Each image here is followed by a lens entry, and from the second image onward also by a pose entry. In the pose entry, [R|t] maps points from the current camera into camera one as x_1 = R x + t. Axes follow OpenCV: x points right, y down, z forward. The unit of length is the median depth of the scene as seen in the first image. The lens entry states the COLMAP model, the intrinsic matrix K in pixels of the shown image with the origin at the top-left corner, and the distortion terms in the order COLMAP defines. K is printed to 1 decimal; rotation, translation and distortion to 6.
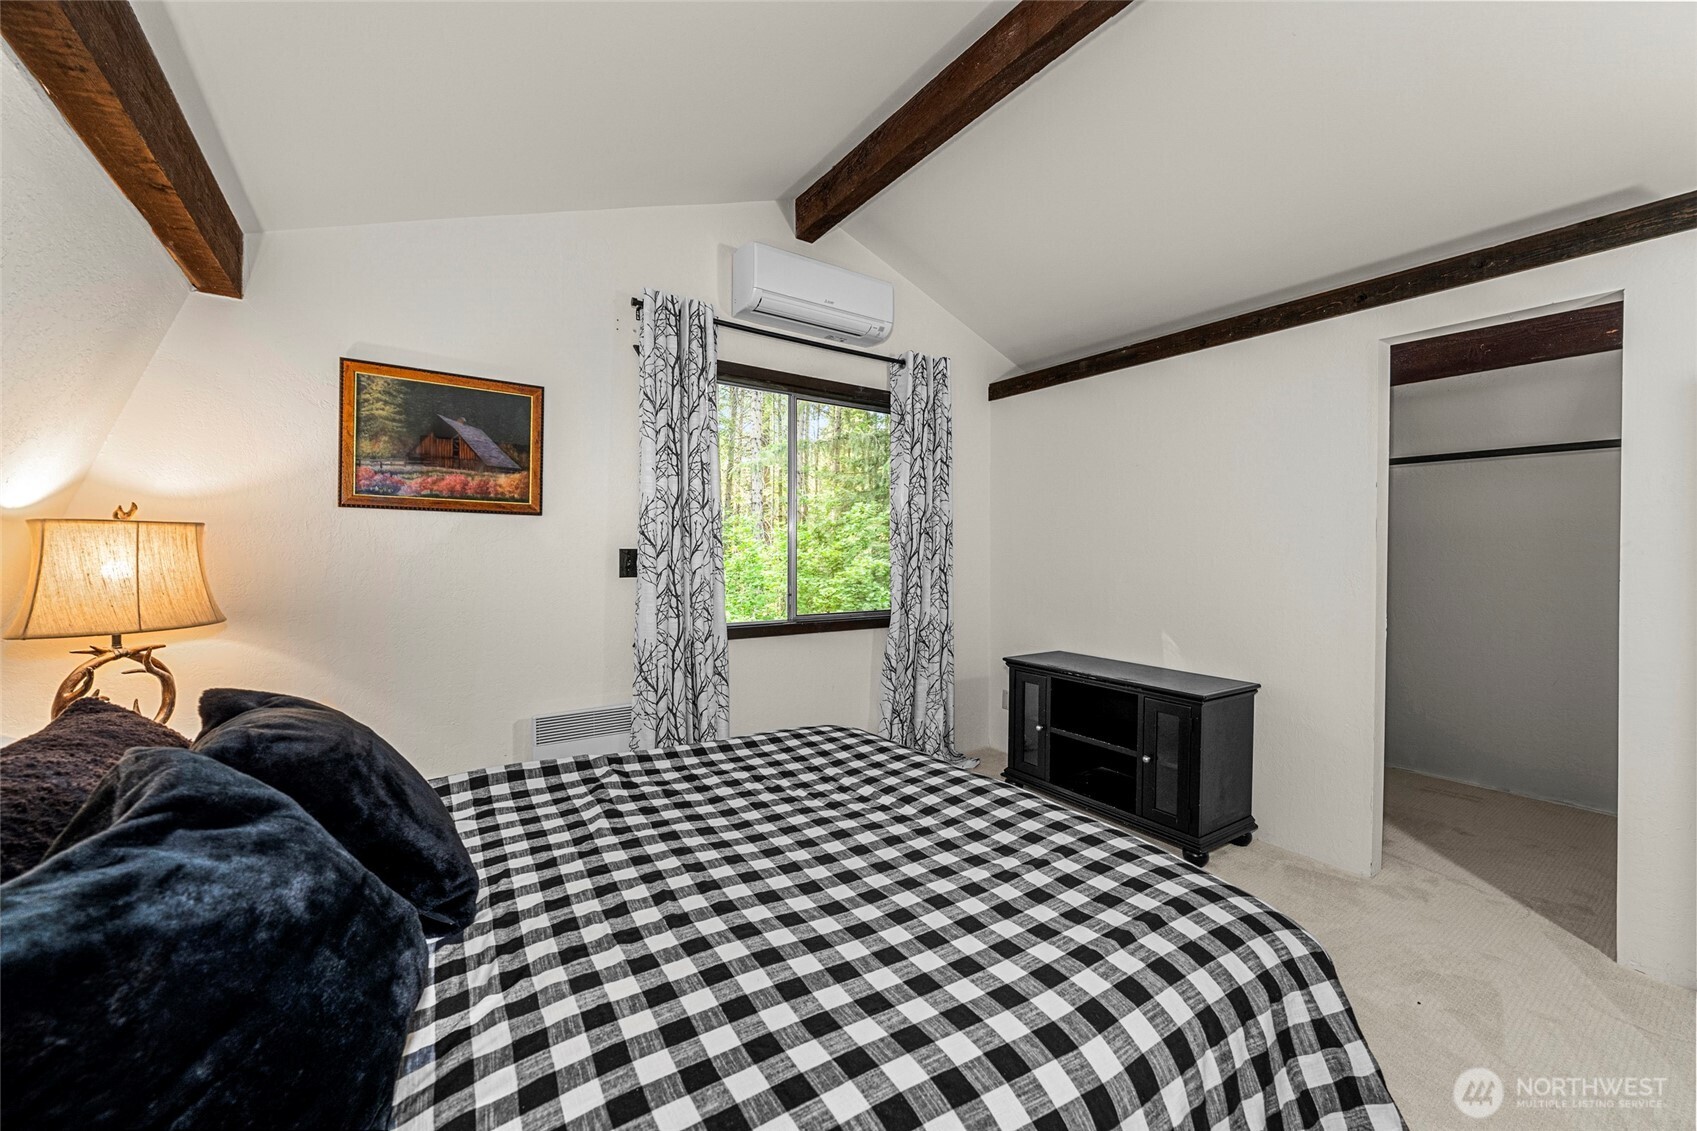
lens RADIAL K [[662.5, 0, 840.7], [0, 662.5, 558.4], [0, 0, 1]] dist [-0.001415, -0.000036]
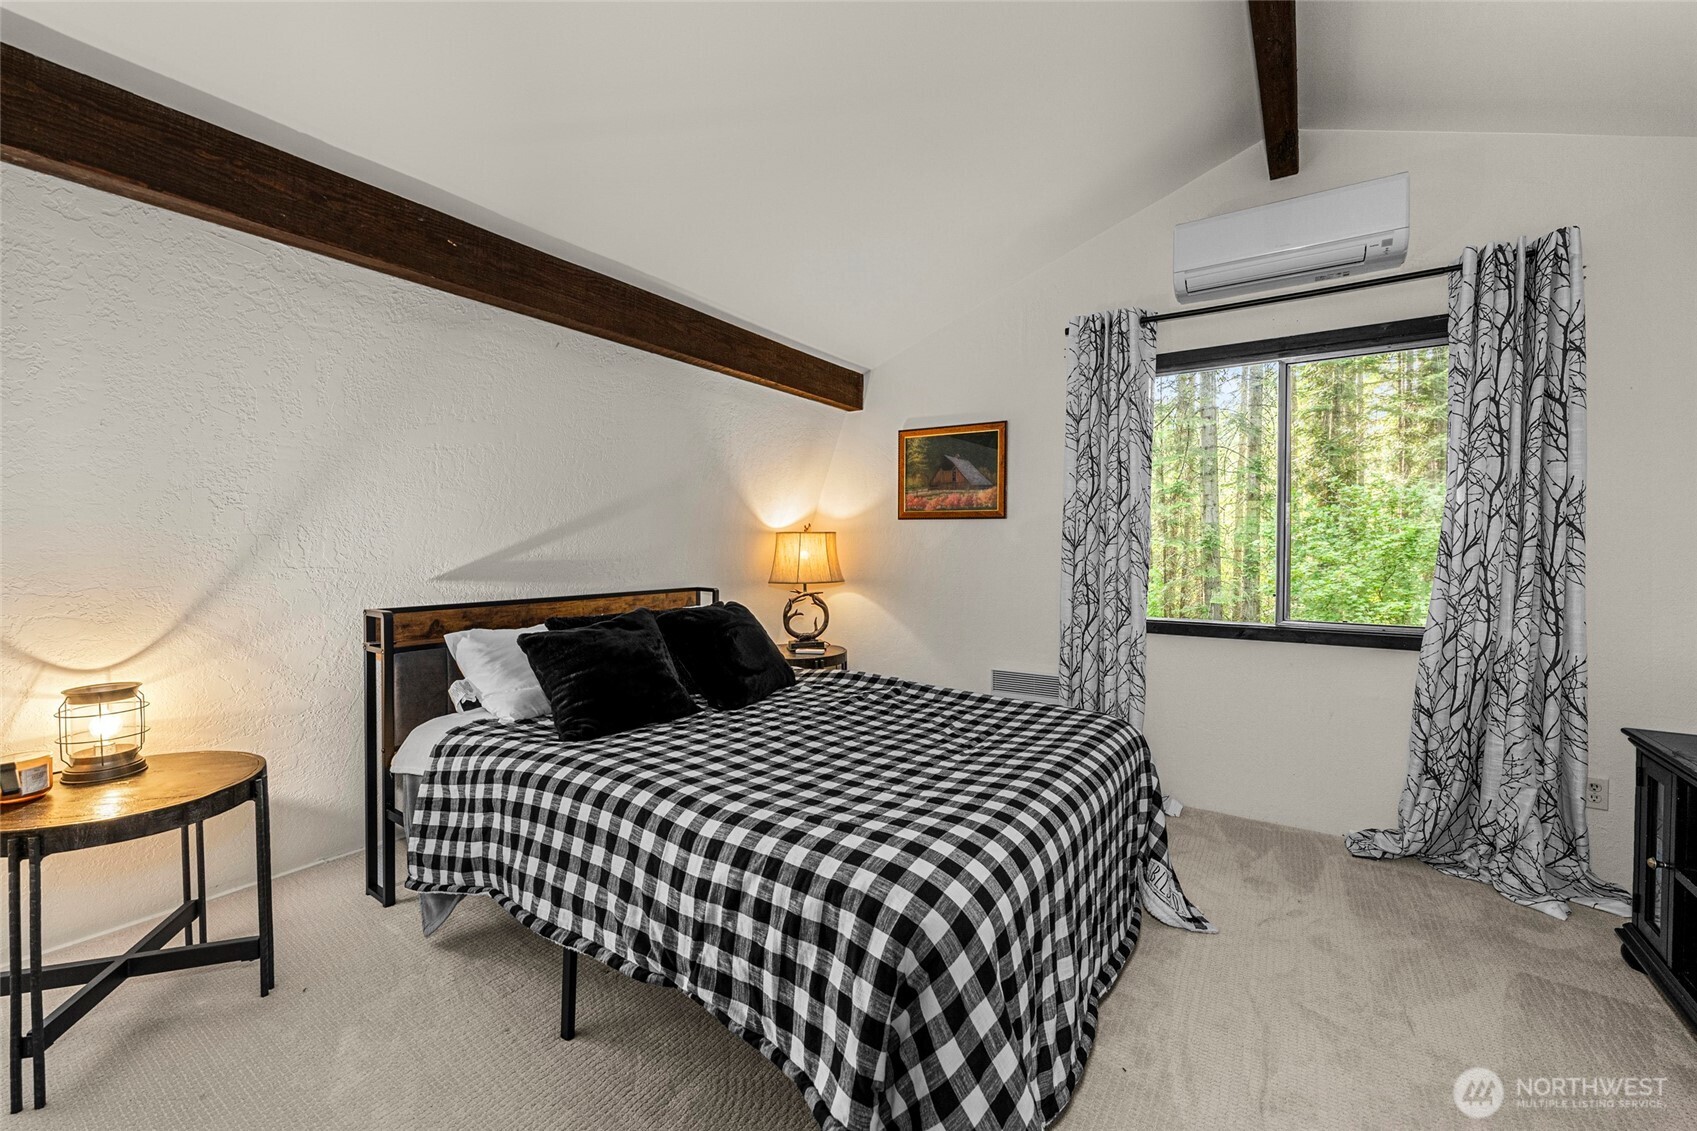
lens RADIAL K [[662.5, 0, 840.7], [0, 662.5, 558.4], [0, 0, 1]] dist [-0.001415, -0.000036]
pose [[0.375517, 0.010290, -0.926758, 0.656324], [-0.011040, 0.999917, 0.006629, 0.009708], [0.926750, 0.007742, 0.375600, 0.204279]]
